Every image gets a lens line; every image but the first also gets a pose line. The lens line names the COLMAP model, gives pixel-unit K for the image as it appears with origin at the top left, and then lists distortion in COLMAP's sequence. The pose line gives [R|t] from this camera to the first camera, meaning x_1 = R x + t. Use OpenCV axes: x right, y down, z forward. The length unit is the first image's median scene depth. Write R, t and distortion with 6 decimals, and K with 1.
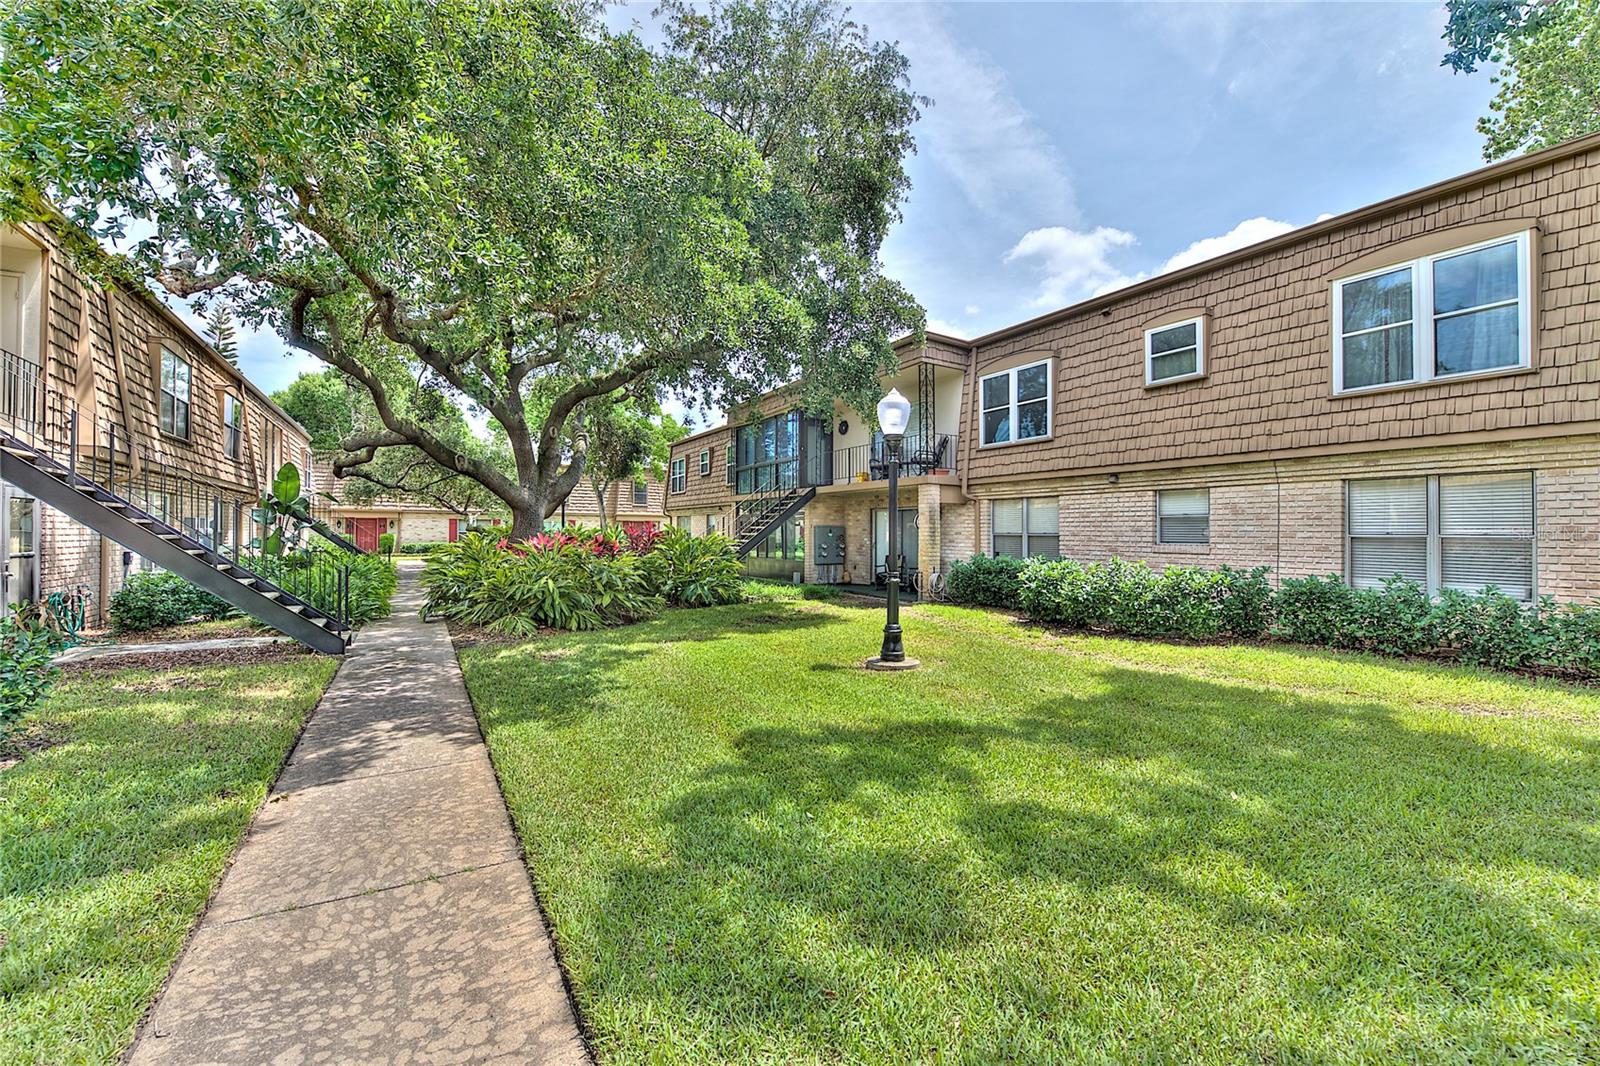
lens RADIAL K [[650.1, 0, 799.1], [0, 650.1, 530.0], [0, 0, 1]] dist [-0.023240, 0.000161]
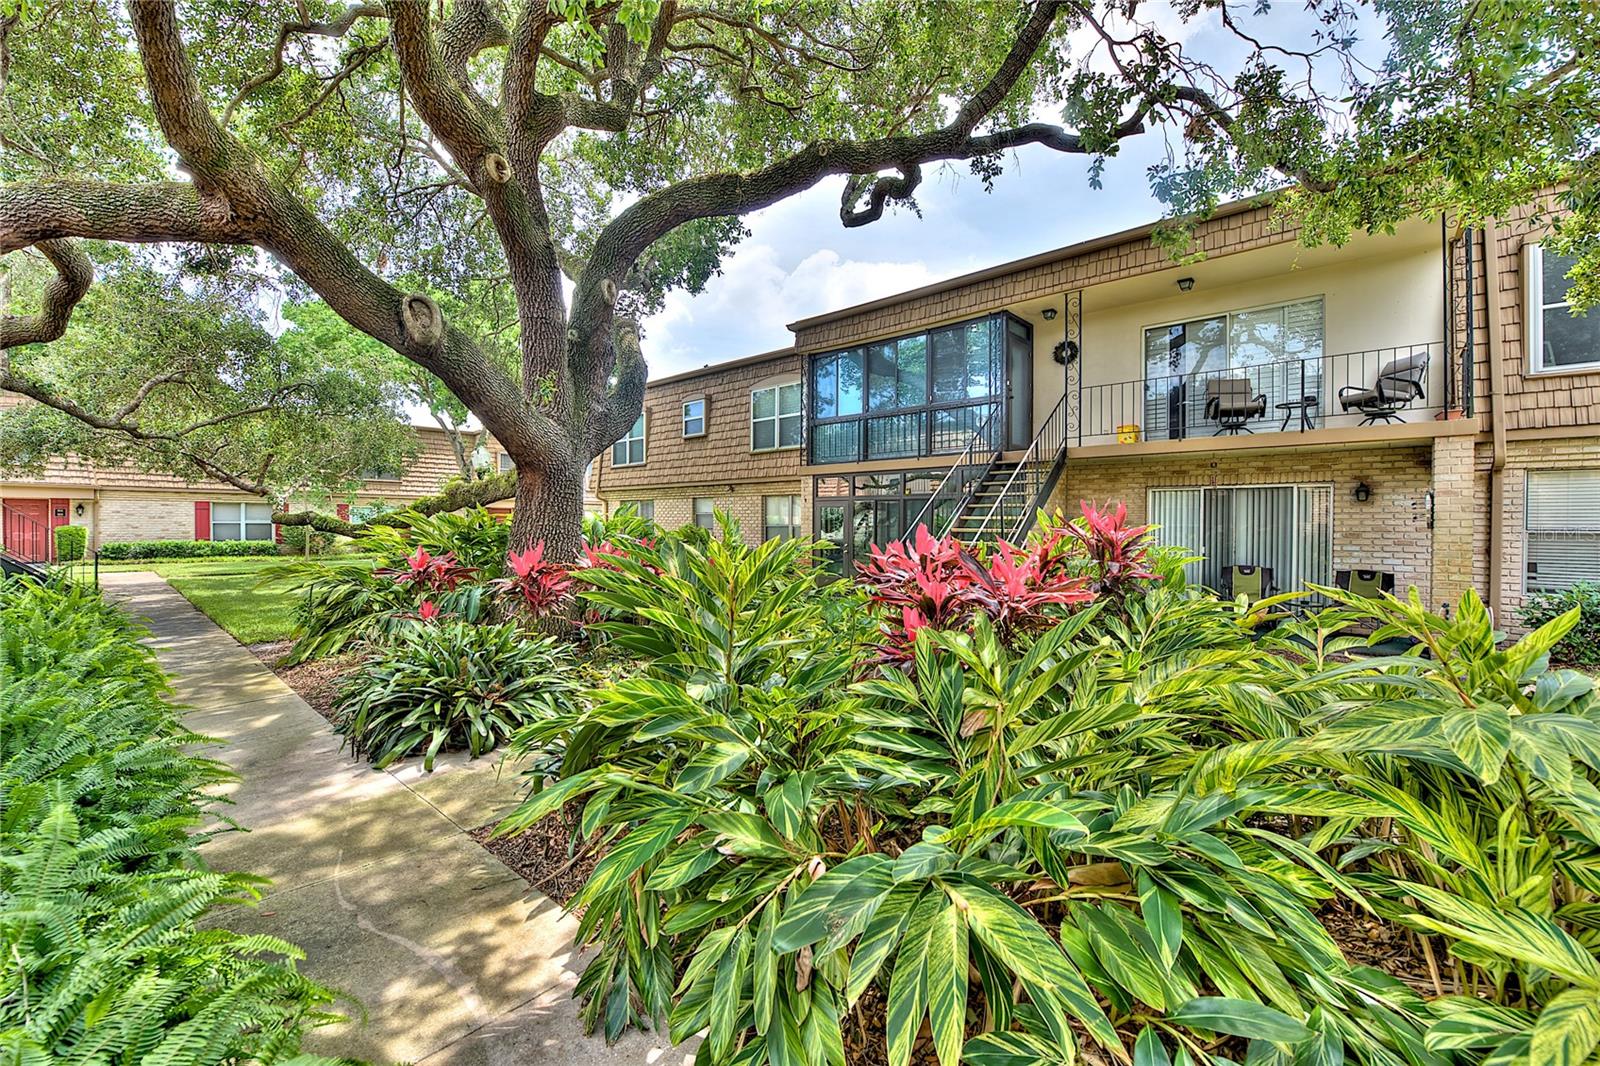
lens RADIAL K [[650.1, 0, 800.4], [0, 650.1, 530.5], [0, 0, 1]] dist [-0.023240, 0.000161]
pose [[0.953733, 0.001242, 0.300652, -0.241928], [-0.004992, 0.999919, 0.011704, 0.000466], [-0.300613, -0.012664, 0.953662, 0.345200]]
